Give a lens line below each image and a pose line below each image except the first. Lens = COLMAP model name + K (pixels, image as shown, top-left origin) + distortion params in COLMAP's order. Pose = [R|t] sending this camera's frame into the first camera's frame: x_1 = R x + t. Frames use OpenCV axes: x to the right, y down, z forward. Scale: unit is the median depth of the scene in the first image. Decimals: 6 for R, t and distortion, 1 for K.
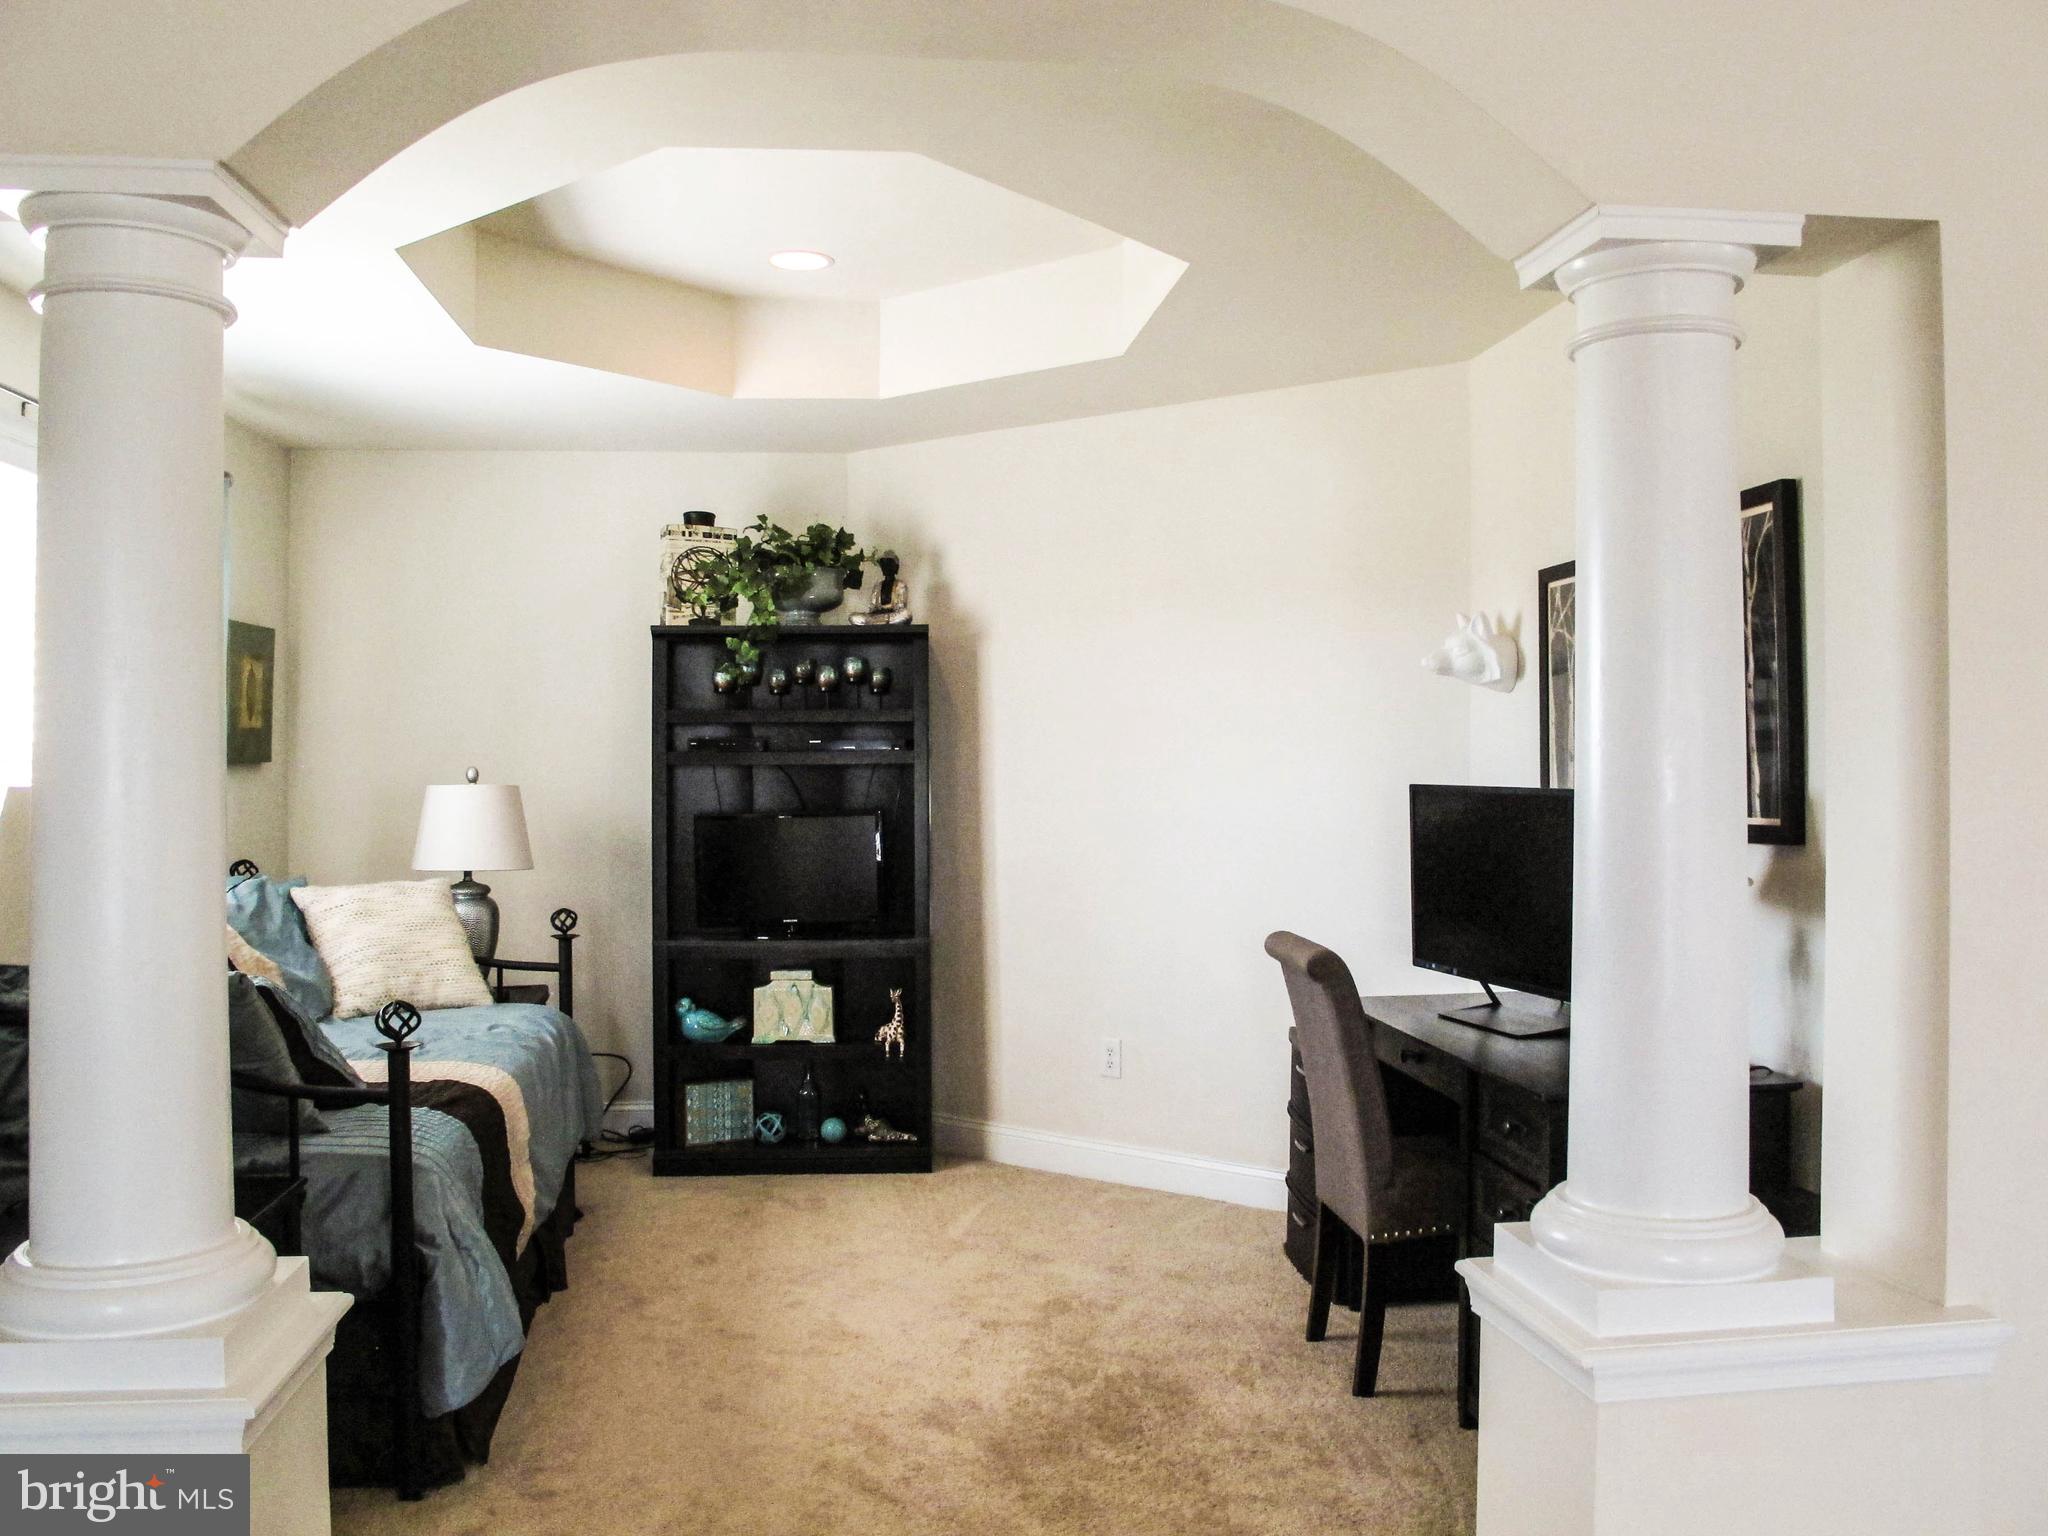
lens RADIAL K [[1729.8, 0, 1035.8], [0, 1729.8, 768.4], [0, 0, 1]] dist [-0.146123, 0.109058]
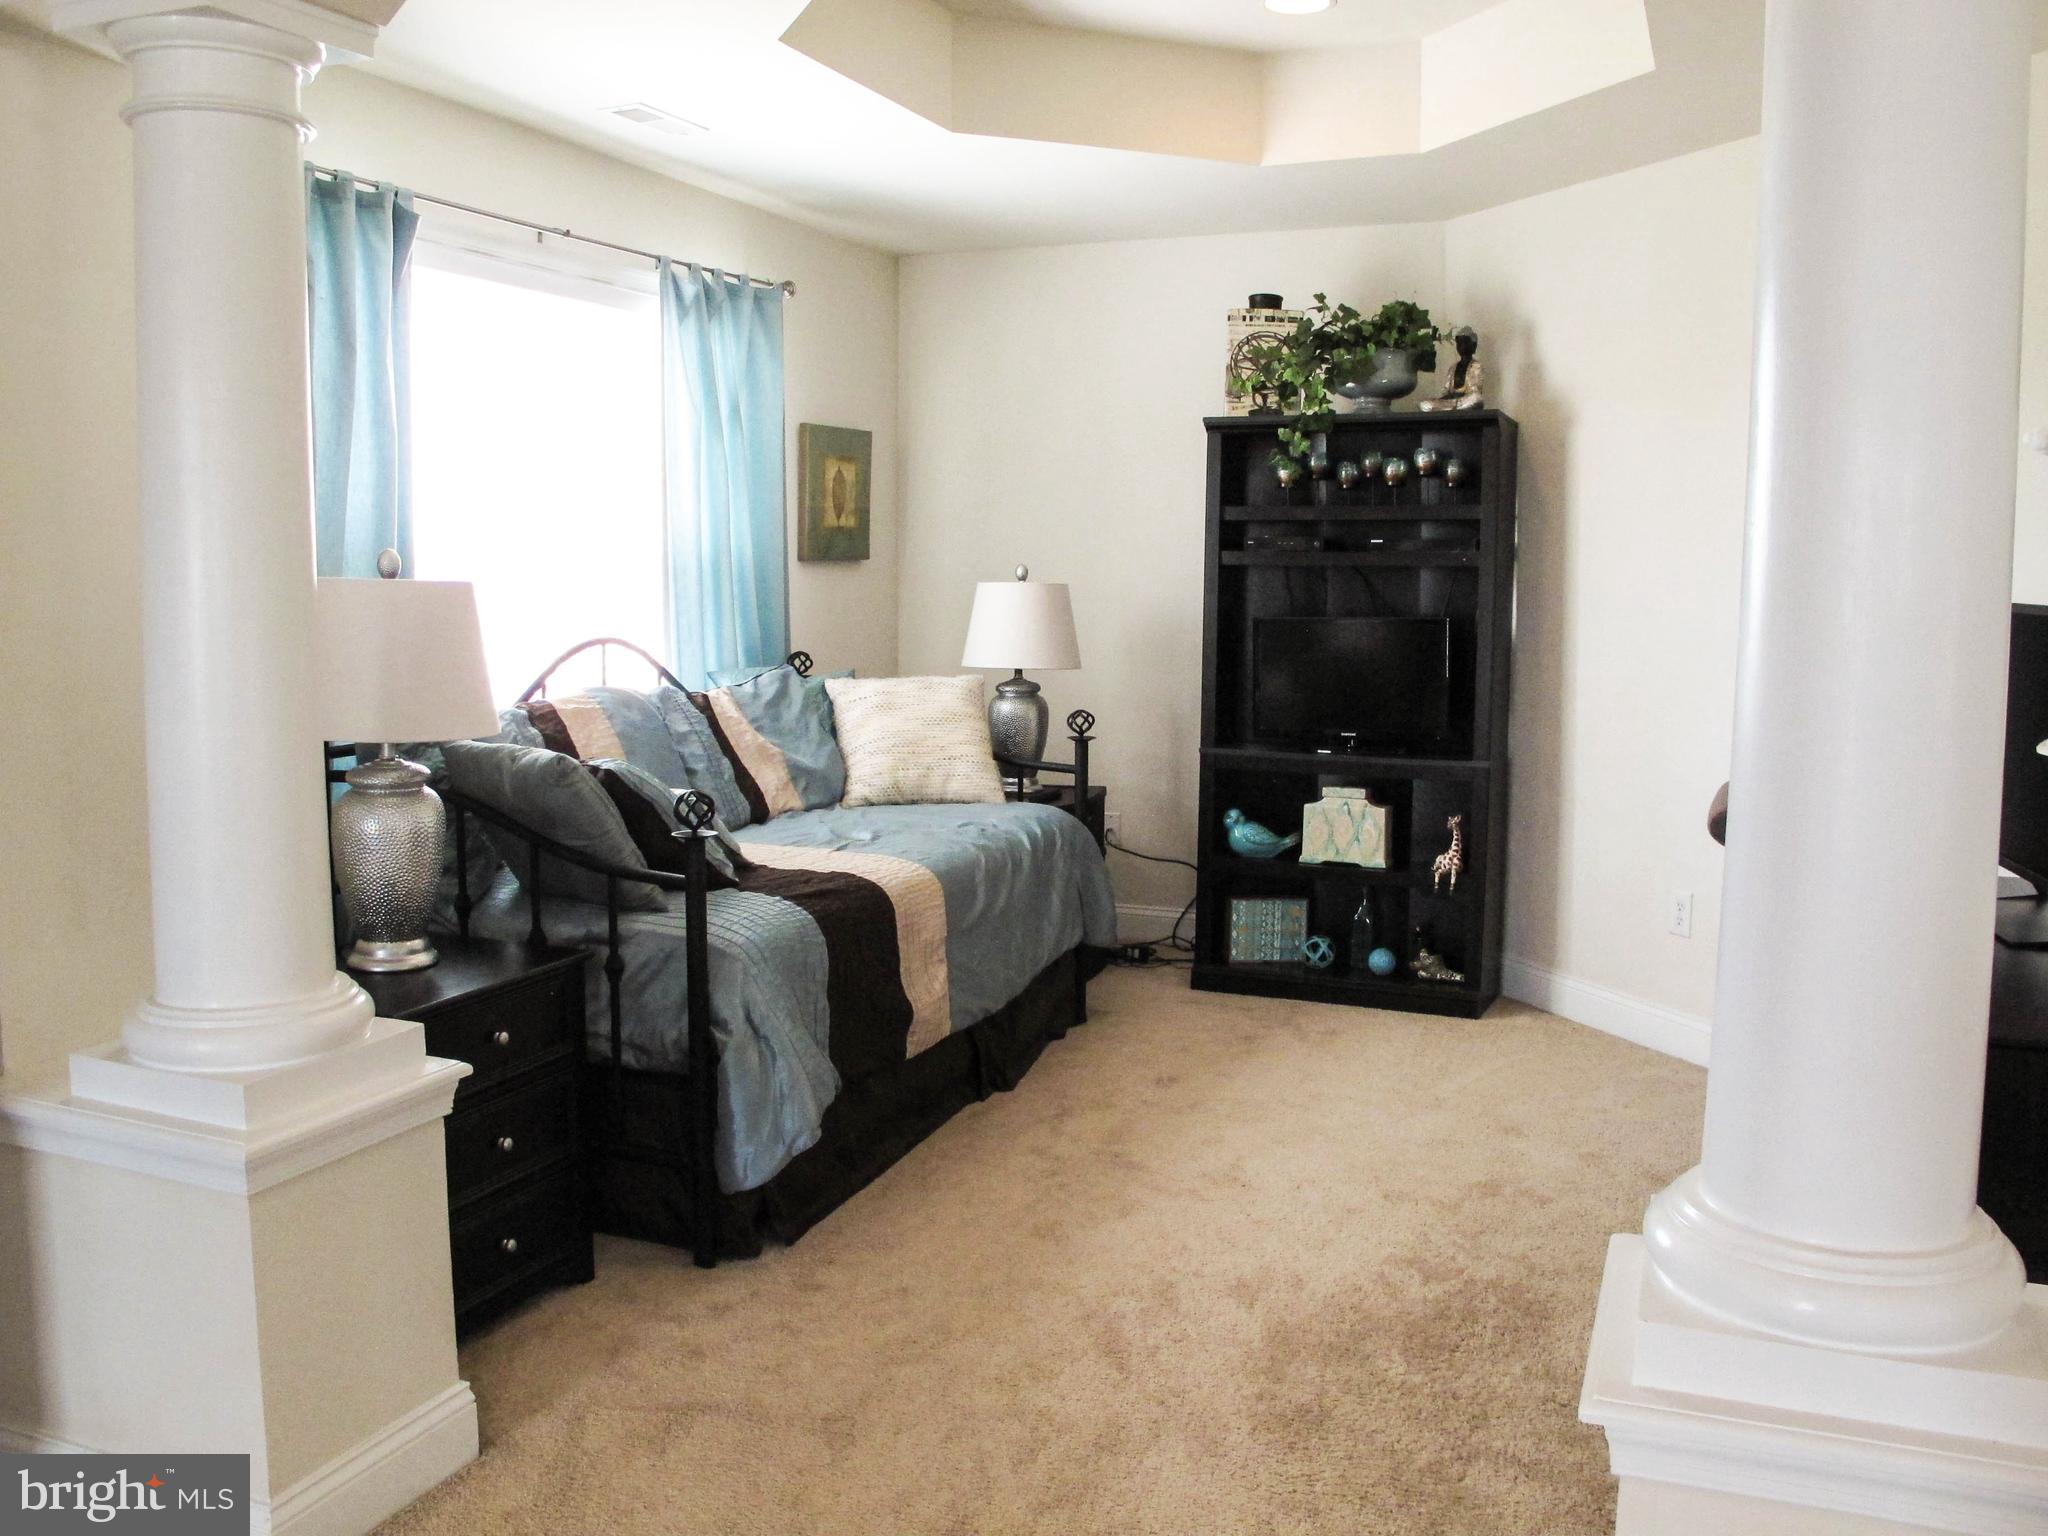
lens RADIAL K [[1729.8, 0, 1022.8], [0, 1729.8, 761.3], [0, 0, 1]] dist [-0.146123, 0.109058]
pose [[0.869914, 0.062219, -0.489263, 0.180975], [-0.009087, 0.993864, 0.110232, 0.002175], [0.493120, -0.091447, 0.865142, 0.121375]]
